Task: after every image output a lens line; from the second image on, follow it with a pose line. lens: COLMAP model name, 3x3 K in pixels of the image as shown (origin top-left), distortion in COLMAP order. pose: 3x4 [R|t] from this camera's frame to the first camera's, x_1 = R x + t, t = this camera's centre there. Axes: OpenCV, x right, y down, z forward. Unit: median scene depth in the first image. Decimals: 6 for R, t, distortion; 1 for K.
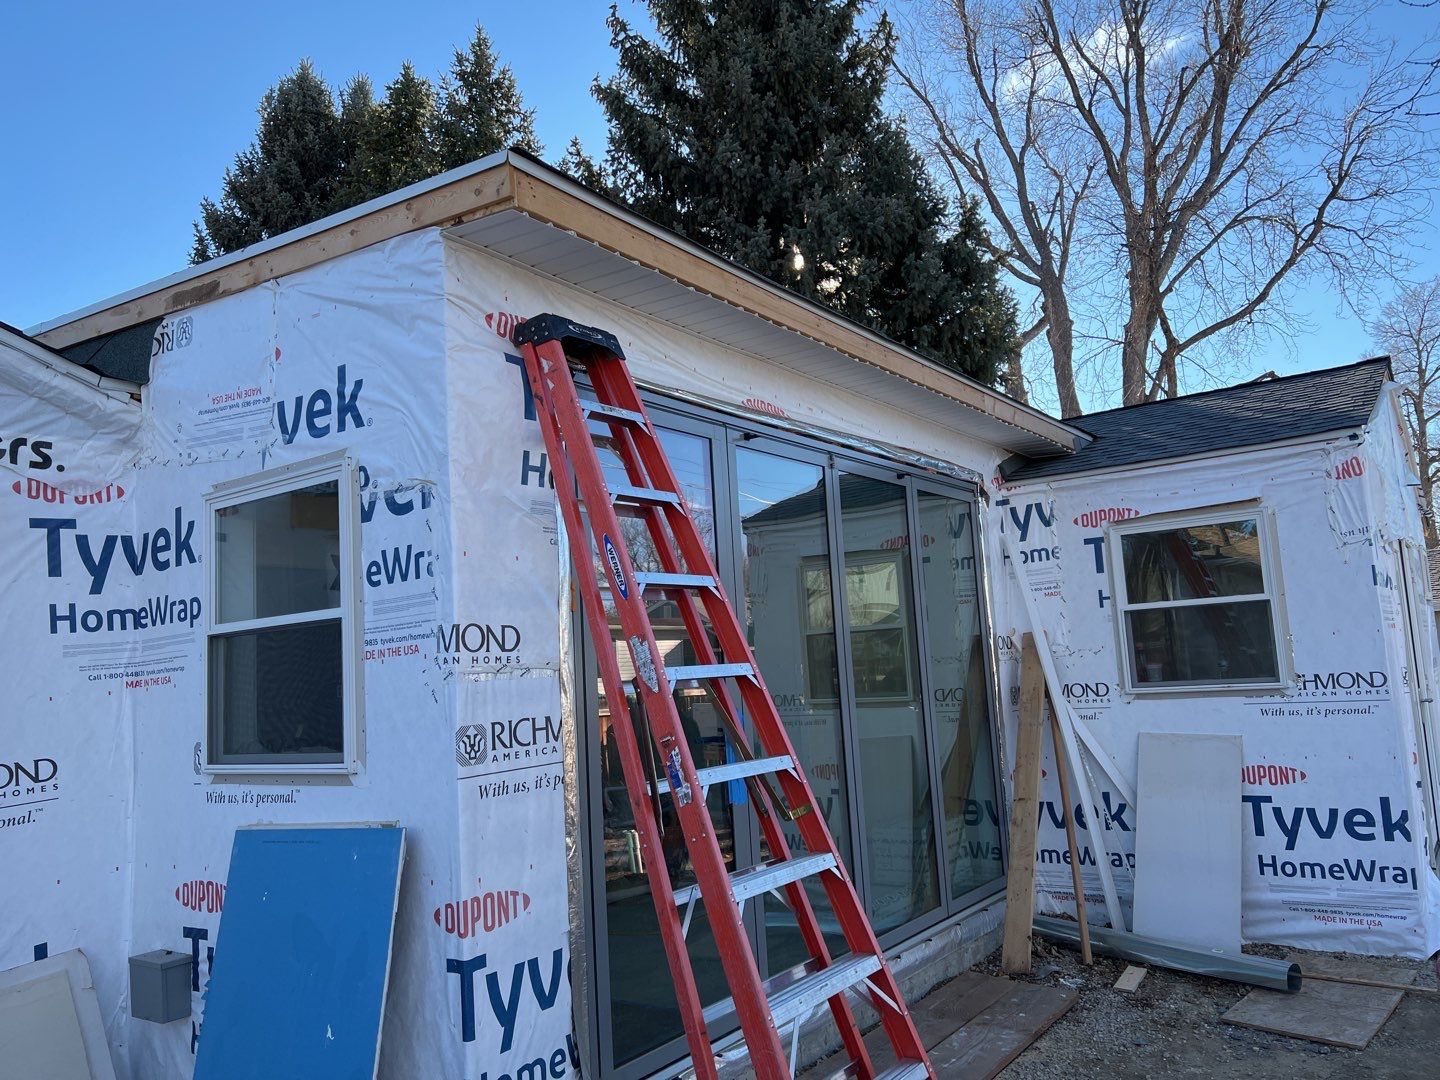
lens RADIAL K [[1072.4, 0, 713.1], [0, 1072.4, 543.9], [0, 0, 1]] dist [0.026888, -0.026768]
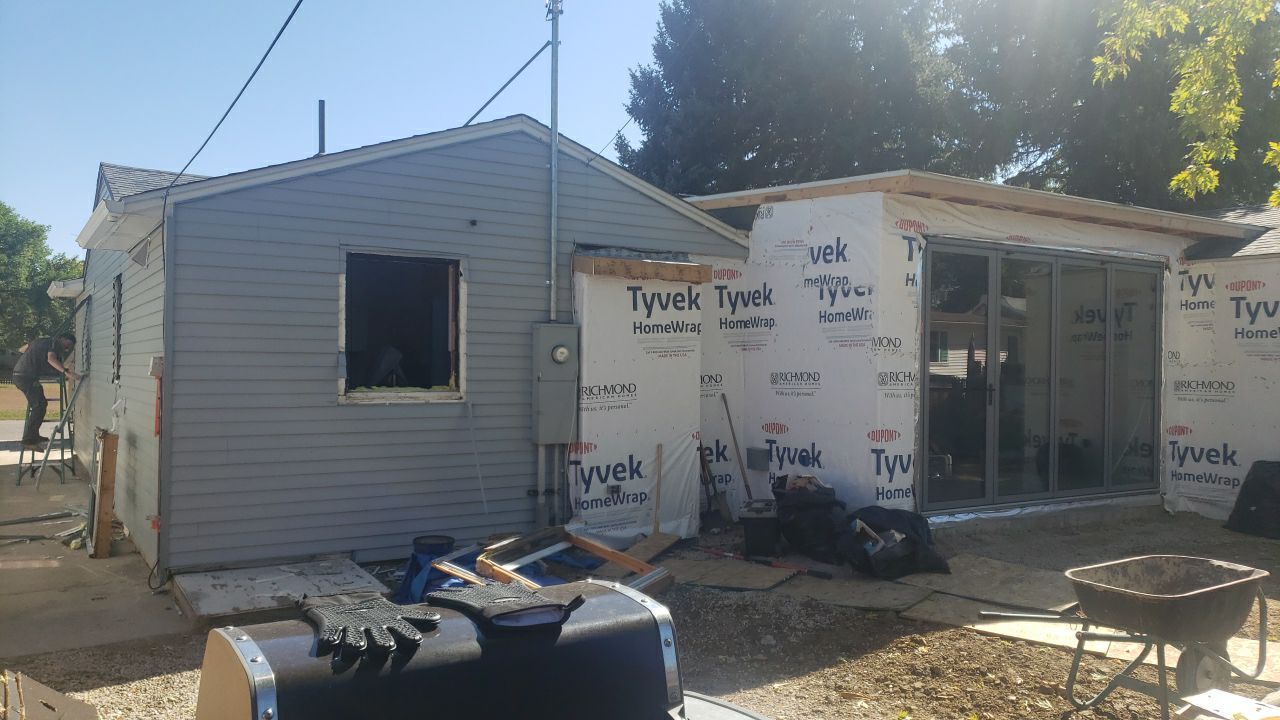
lens RADIAL K [[985.0, 0, 634.7], [0, 985.0, 370.5], [0, 0, 1]] dist [0.005854, -0.005216]
pose [[0.922293, 0.071663, -0.379789, 0.142635], [-0.017866, 0.989514, 0.143327, -0.177802], [0.386078, -0.125404, 0.913902, -1.466643]]
